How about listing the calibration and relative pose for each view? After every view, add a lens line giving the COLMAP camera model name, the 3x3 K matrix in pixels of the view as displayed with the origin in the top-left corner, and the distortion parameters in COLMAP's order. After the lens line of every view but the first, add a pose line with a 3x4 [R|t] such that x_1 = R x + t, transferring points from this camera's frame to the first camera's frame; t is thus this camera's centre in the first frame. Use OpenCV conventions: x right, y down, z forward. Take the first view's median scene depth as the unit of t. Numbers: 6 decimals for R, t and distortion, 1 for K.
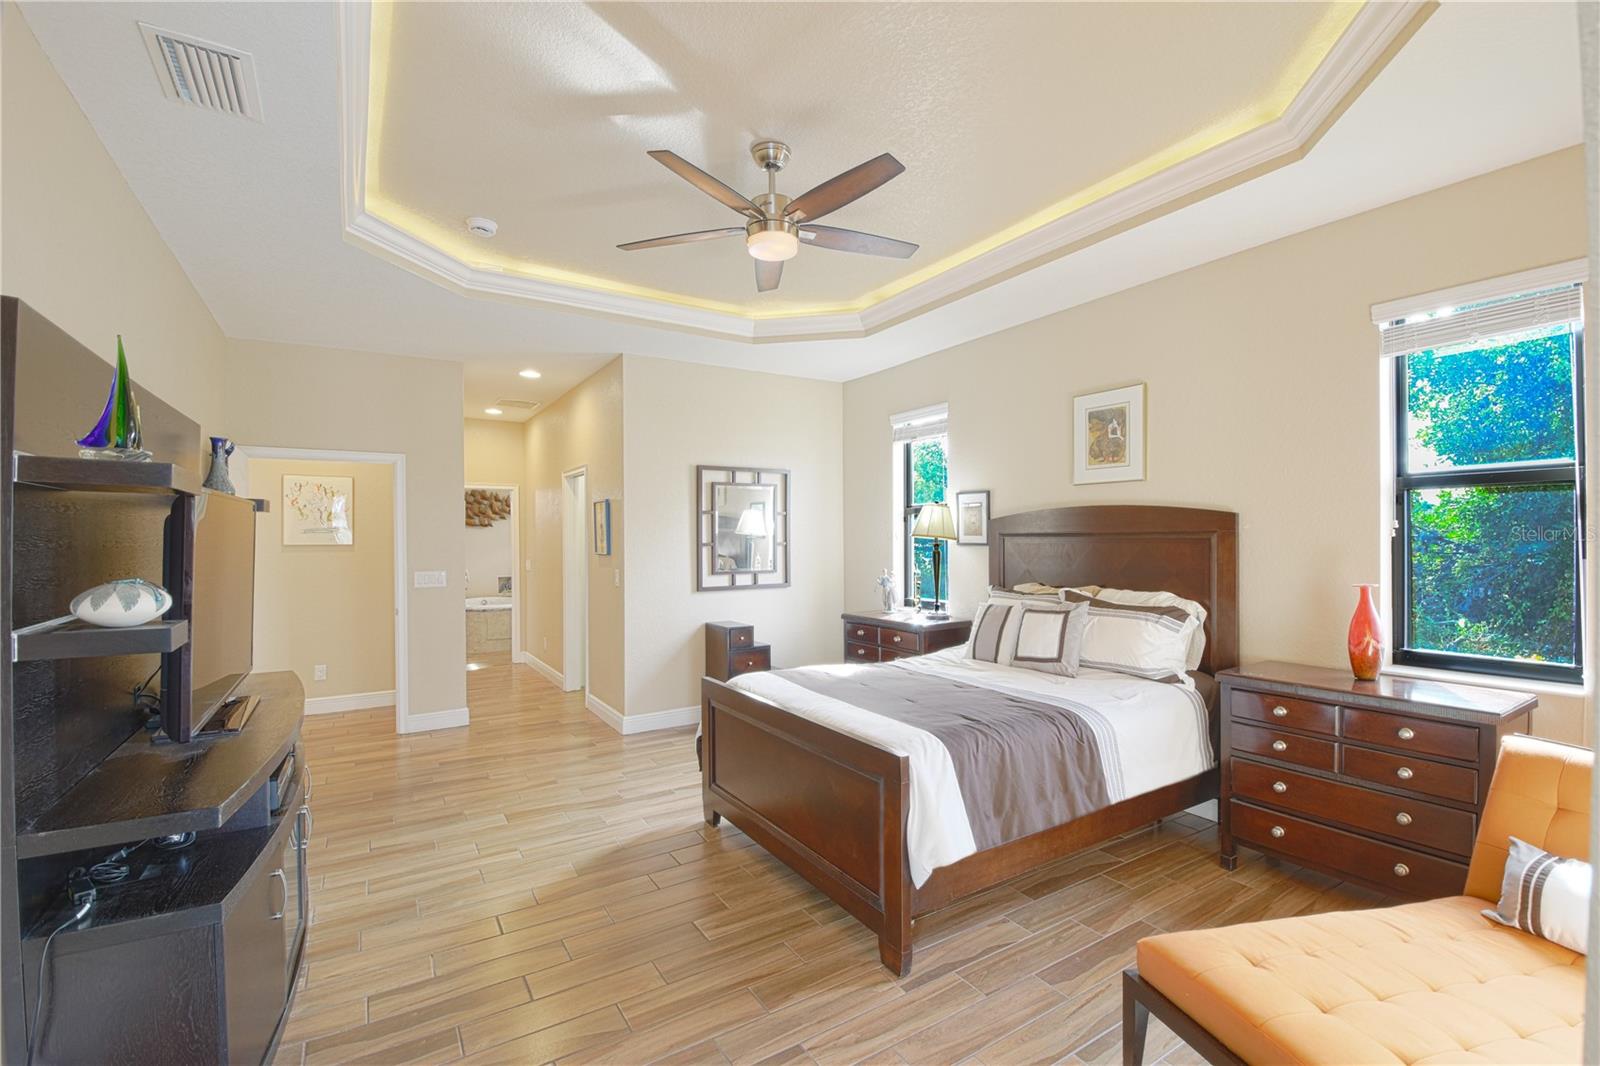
lens RADIAL K [[705.8, 0, 804.5], [0, 705.8, 539.9], [0, 0, 1]] dist [0.012344, -0.013031]
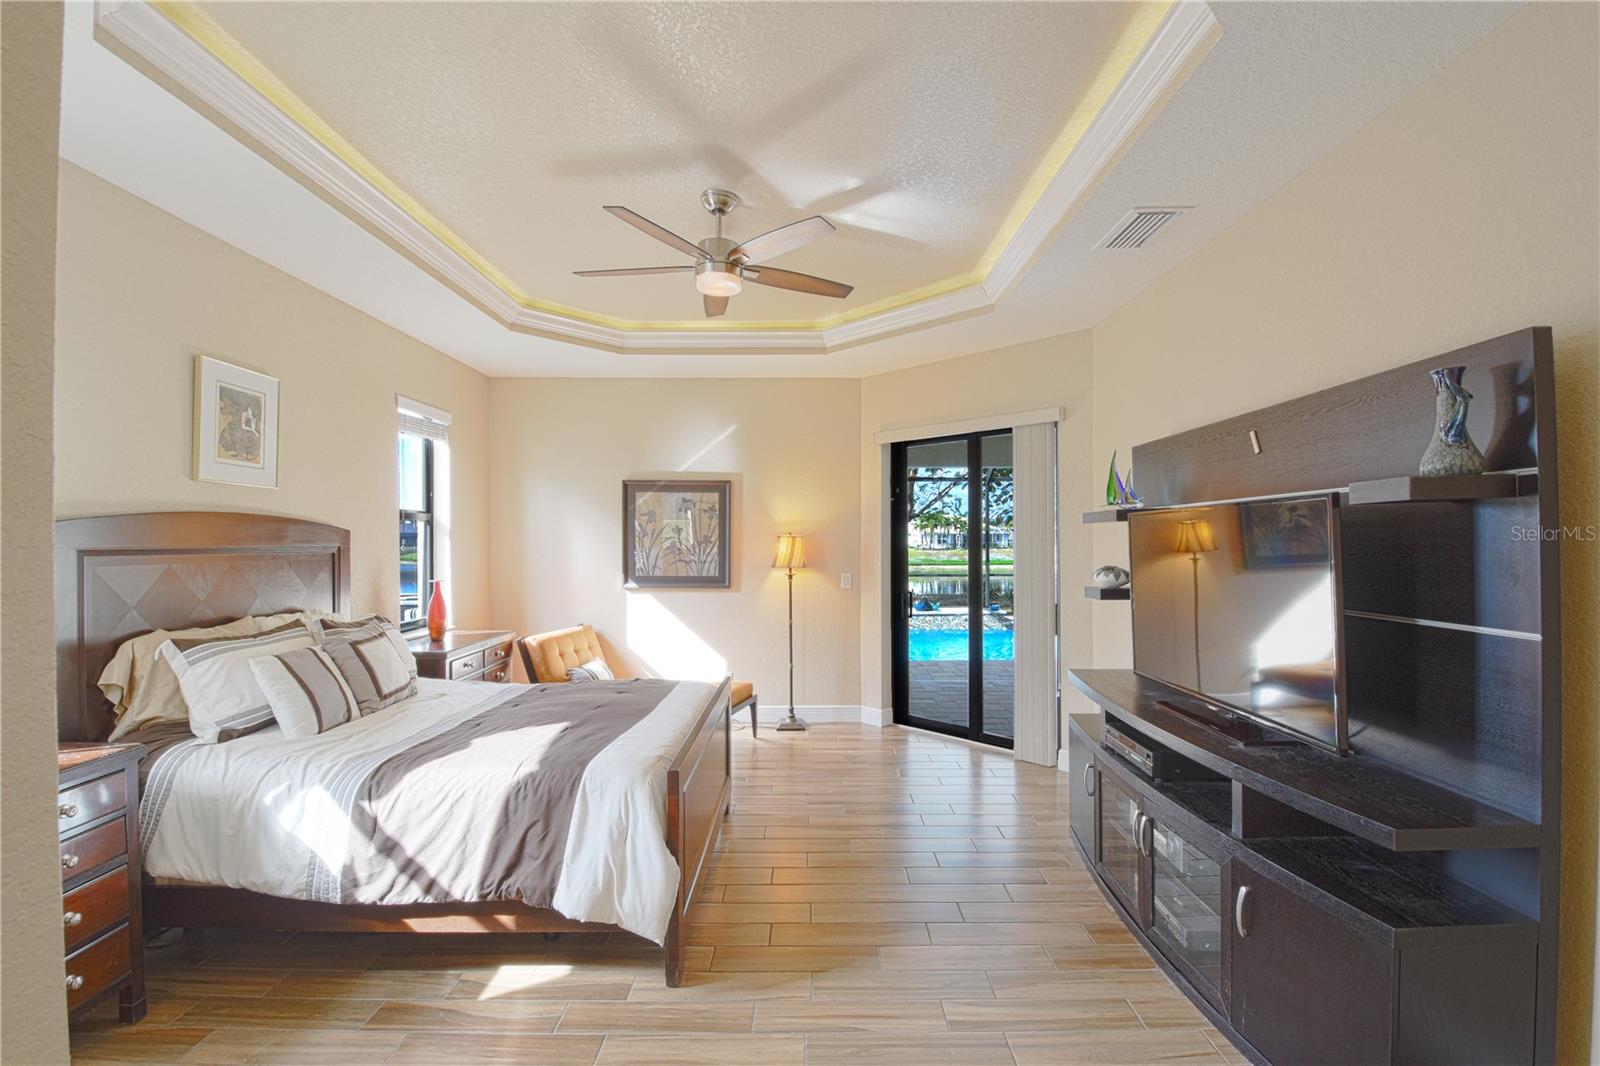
lens RADIAL K [[705.8, 0, 804.5], [0, 705.8, 539.9], [0, 0, 1]] dist [0.012344, -0.013031]
pose [[-0.845382, 0.006420, 0.534124, -0.528069], [0.006689, 0.999977, -0.001433, -0.013496], [-0.534121, 0.002362, -0.845405, 1.332614]]
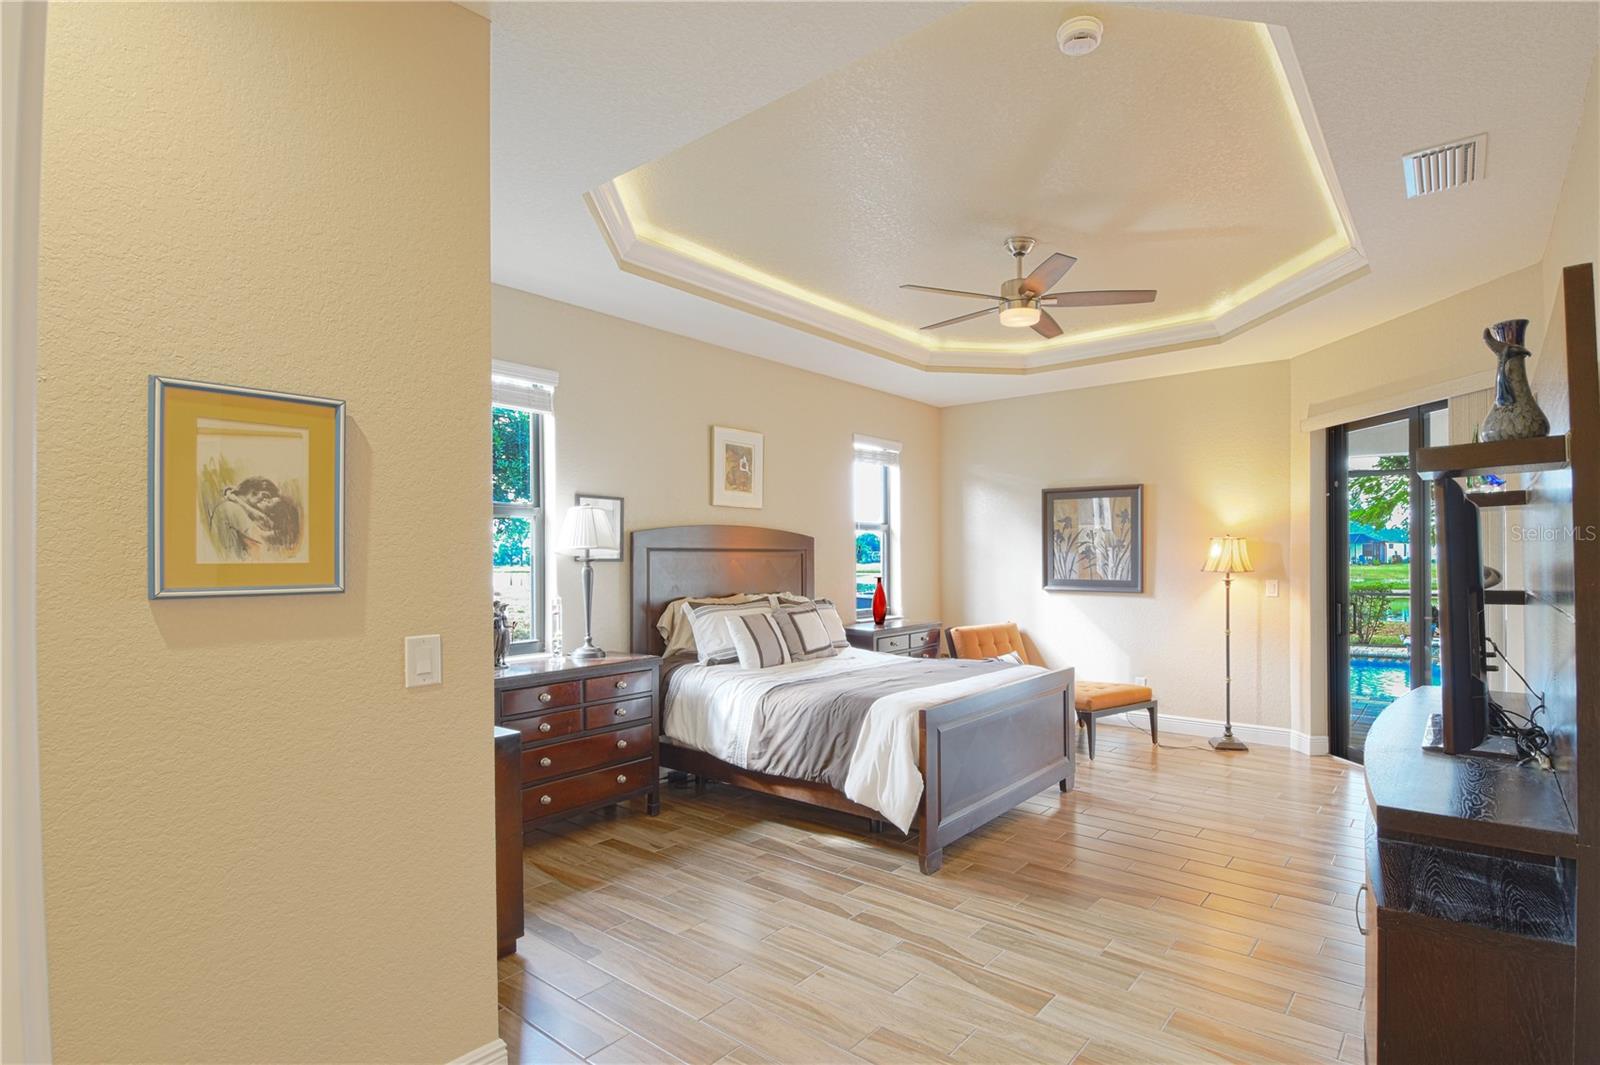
lens RADIAL K [[776.2, 0, 913.7], [0, 776.2, 569.5], [0, 0, 1]] dist [0.075534, -0.000162]
pose [[-0.380239, -0.010793, 0.924825, -0.909917], [0.007190, 0.999867, 0.014625, 0.007902], [-0.924860, 0.012211, -0.380111, 1.231320]]
